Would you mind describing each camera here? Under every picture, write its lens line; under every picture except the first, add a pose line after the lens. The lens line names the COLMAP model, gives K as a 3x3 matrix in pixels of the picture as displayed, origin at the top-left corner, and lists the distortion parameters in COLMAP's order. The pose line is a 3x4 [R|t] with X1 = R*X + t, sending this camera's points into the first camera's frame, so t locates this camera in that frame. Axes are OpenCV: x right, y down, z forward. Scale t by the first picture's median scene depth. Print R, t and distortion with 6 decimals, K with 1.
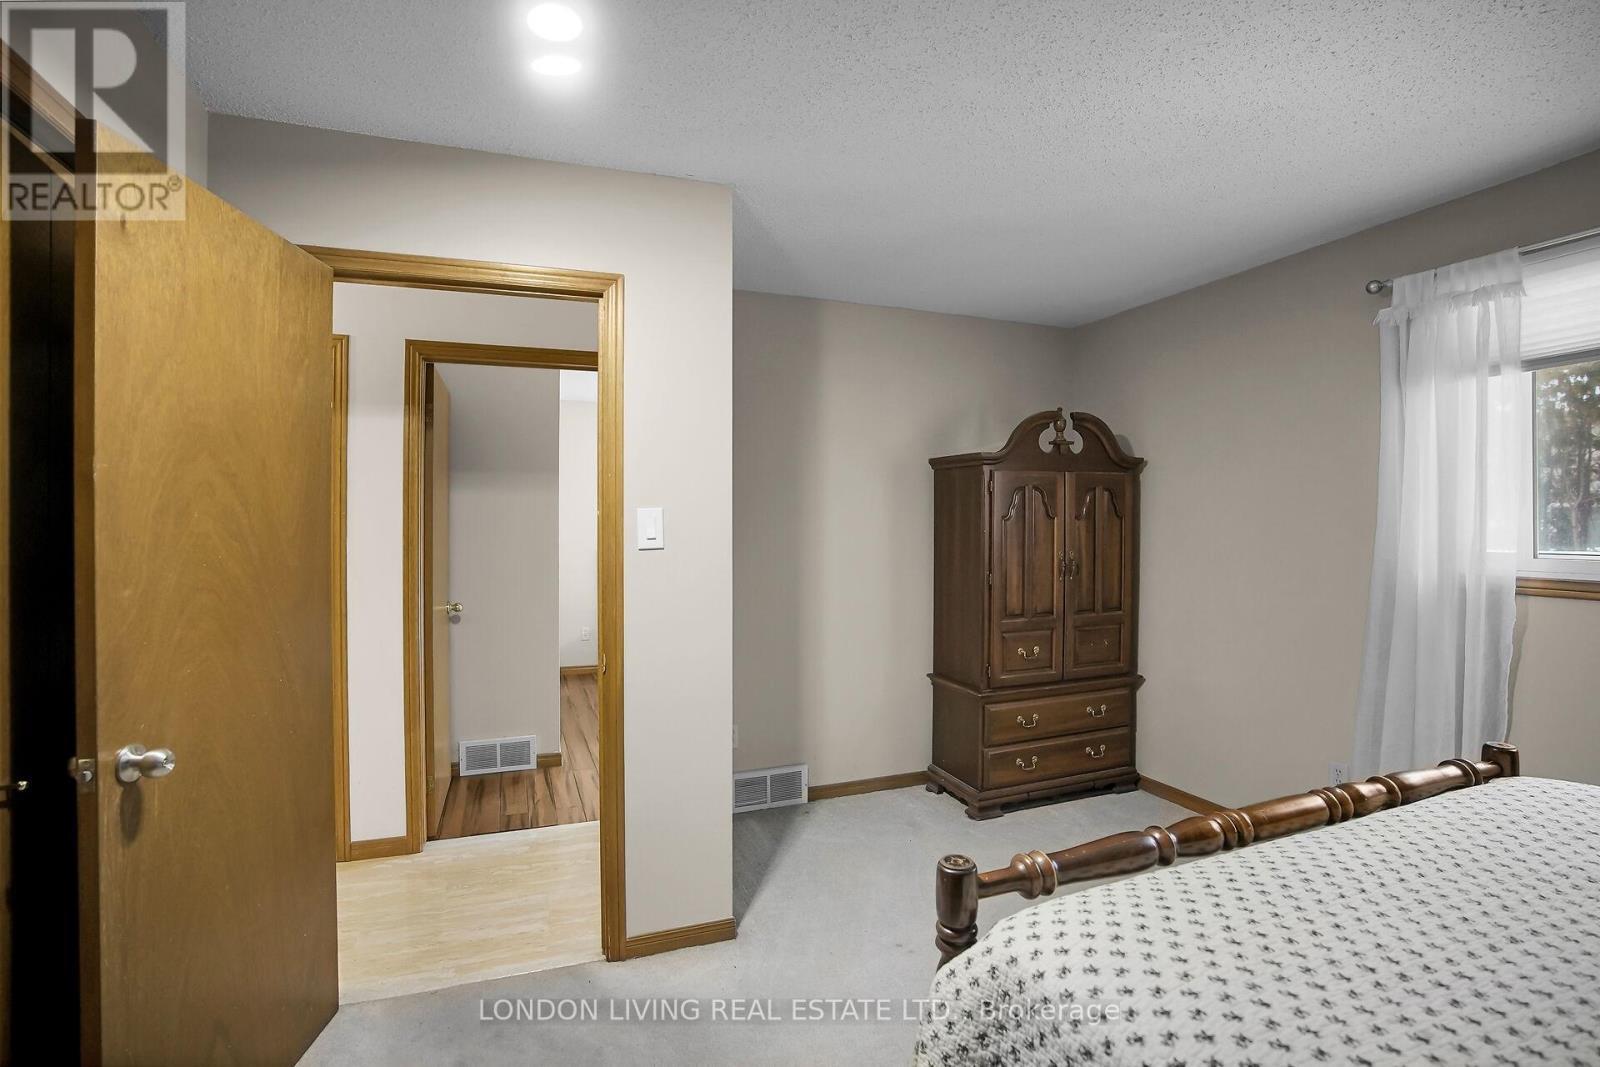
lens RADIAL K [[780.2, 0, 803.0], [0, 780.2, 526.8], [0, 0, 1]] dist [-0.034581, 0.000547]
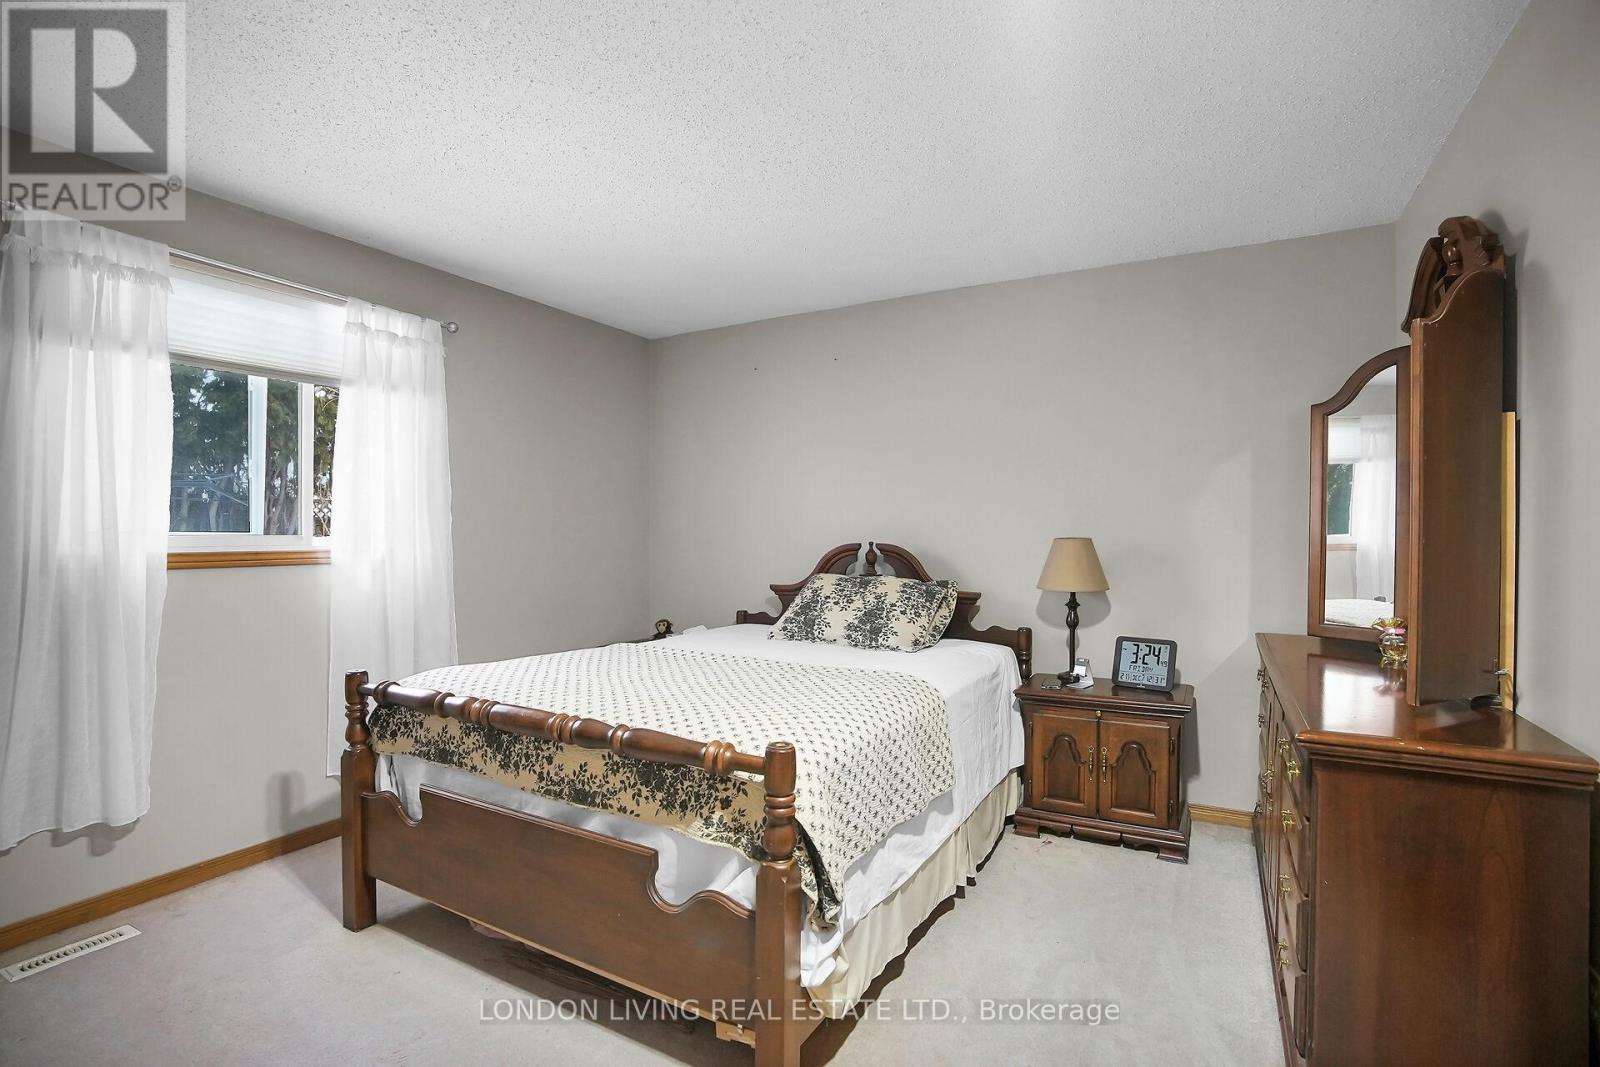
lens RADIAL K [[780.2, 0, 803.0], [0, 780.2, 526.8], [0, 0, 1]] dist [-0.034581, 0.000547]
pose [[-0.666979, -0.011780, 0.744984, -0.460242], [0.009337, 0.999664, 0.024167, 0.010968], [-0.745018, 0.023075, -0.666645, 1.048846]]
